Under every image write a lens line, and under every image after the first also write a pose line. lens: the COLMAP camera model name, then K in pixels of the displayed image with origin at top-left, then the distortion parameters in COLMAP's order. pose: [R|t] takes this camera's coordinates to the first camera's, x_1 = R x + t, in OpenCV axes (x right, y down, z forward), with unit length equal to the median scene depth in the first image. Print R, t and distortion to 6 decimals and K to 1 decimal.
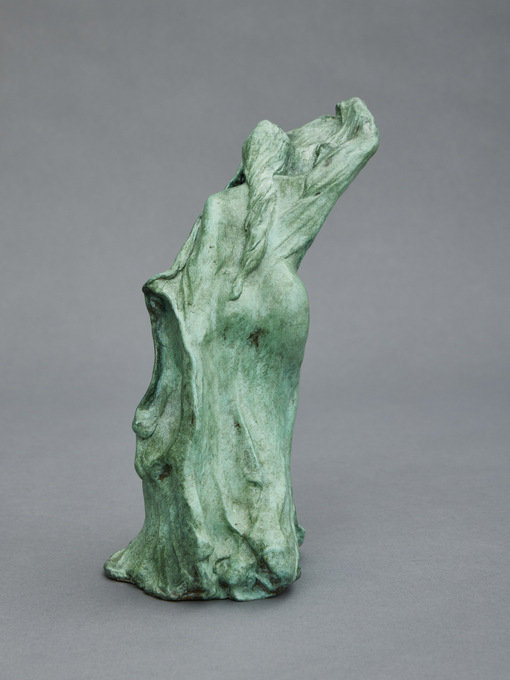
lens RADIAL K [[1928.0, 0, 255.0], [0, 1928.0, 340.0], [0, 0, 1]] dist [-0.101813, -0.225210]
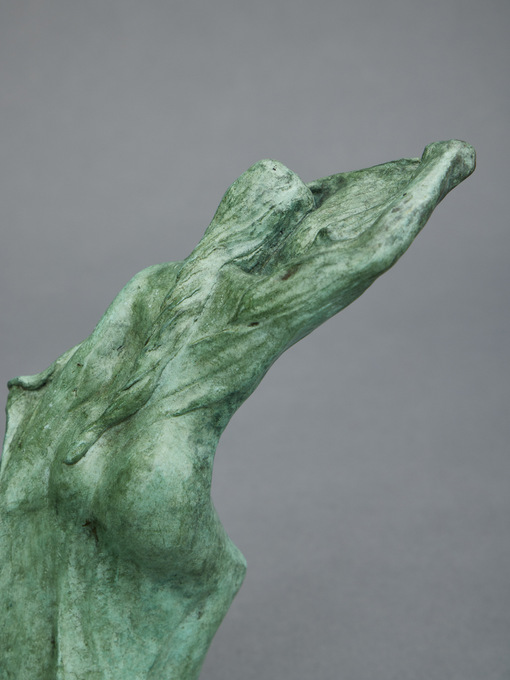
lens RADIAL K [[2034.9, 0, 255.0], [0, 2034.9, 340.0], [0, 0, 1]] dist [-0.179389, 1.129385]
pose [[0.759090, 0.303210, -0.576061, 0.398013], [-0.129292, 0.937498, 0.323081, -0.275885], [0.638017, -0.170767, 0.750848, 0.537997]]
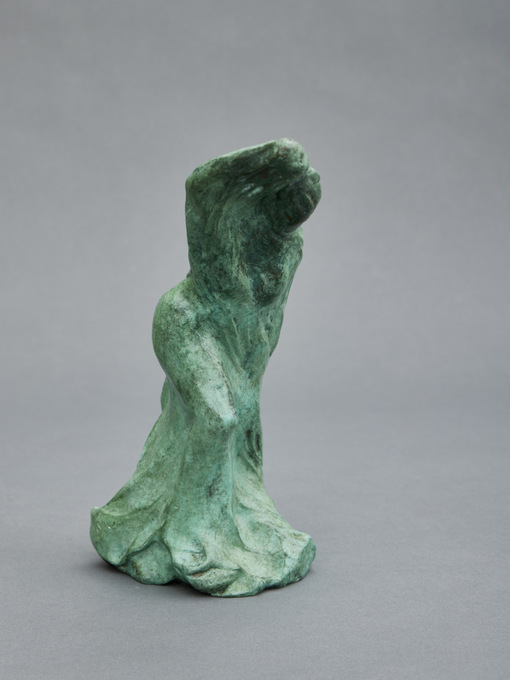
lens RADIAL K [[1928.0, 0, 255.0], [0, 1928.0, 340.0], [0, 0, 1]] dist [-0.101813, -0.225210]
pose [[-0.603561, 0.144082, -0.784190, 0.761848], [-0.156546, 0.942978, 0.293744, -0.303209], [0.781798, 0.300054, -0.546589, 1.568254]]
